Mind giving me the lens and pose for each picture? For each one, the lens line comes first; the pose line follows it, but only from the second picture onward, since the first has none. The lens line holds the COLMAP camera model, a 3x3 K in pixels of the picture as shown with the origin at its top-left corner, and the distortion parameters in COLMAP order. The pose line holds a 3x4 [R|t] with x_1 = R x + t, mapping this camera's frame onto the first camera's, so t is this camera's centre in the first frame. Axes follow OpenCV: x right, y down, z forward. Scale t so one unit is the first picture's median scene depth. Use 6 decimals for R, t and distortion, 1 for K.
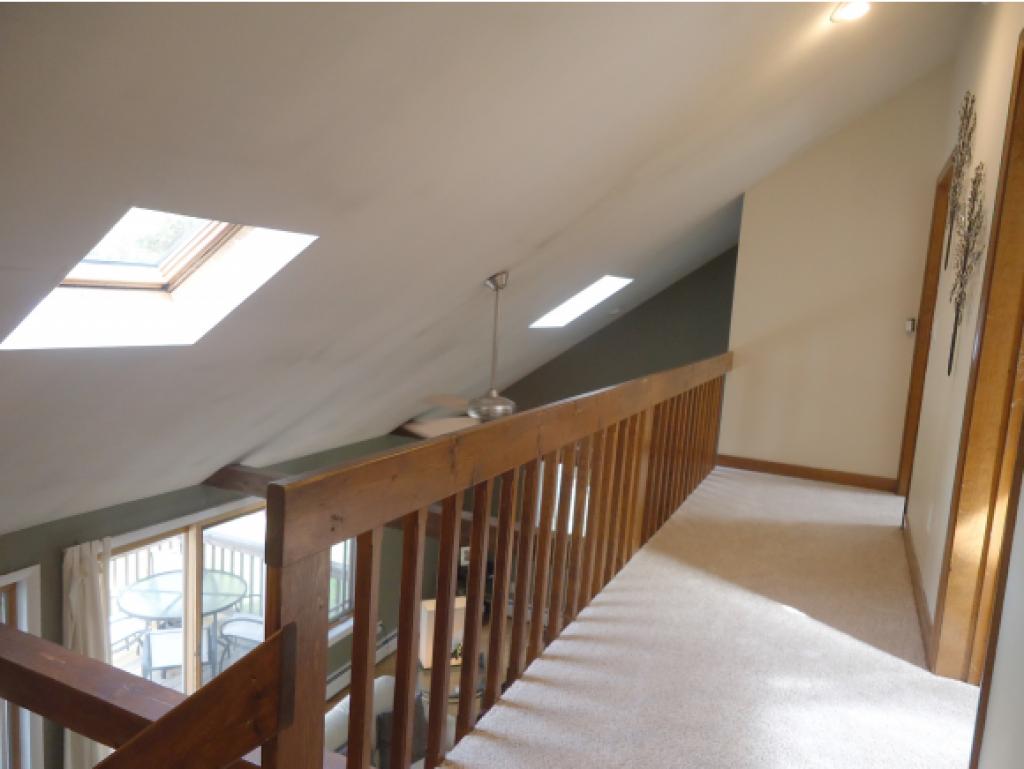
lens RADIAL K [[741.9, 0, 507.4], [0, 741.9, 386.1], [0, 0, 1]] dist [-0.000591, -0.005050]
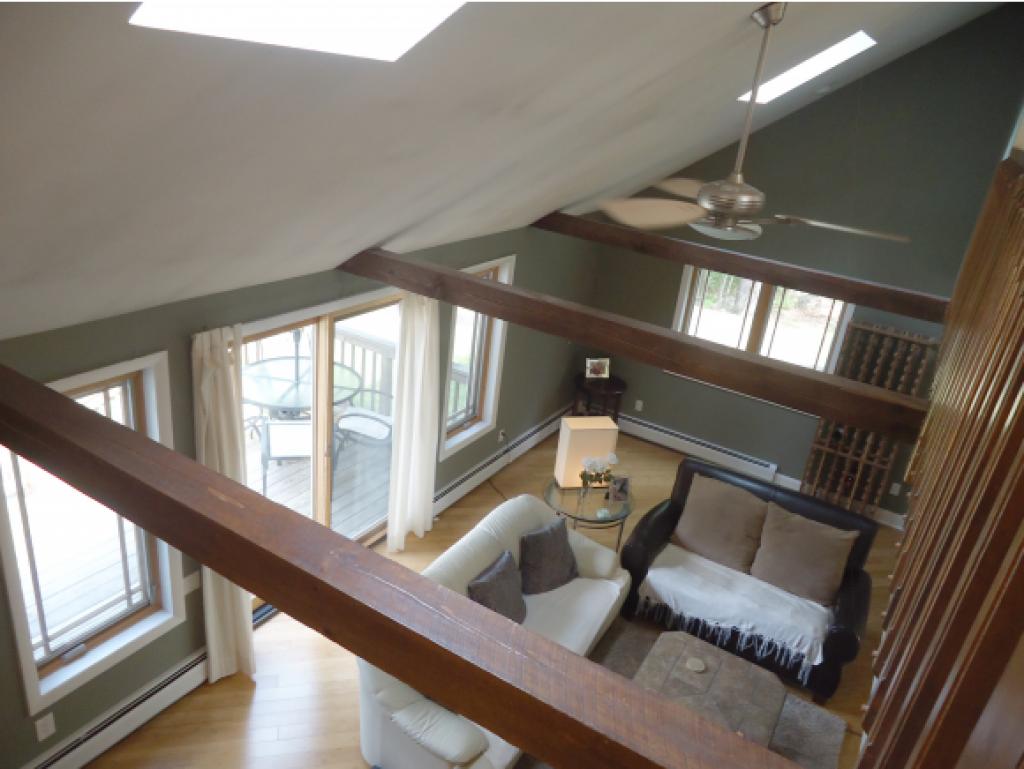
lens RADIAL K [[741.9, 0, 511.9], [0, 741.9, 378.5], [0, 0, 1]] dist [-0.000591, -0.005050]
pose [[0.993497, 0.086255, -0.074325, -0.137235], [-0.064720, 0.964869, 0.254635, 0.023370], [0.093677, -0.248168, 0.964177, 0.166599]]
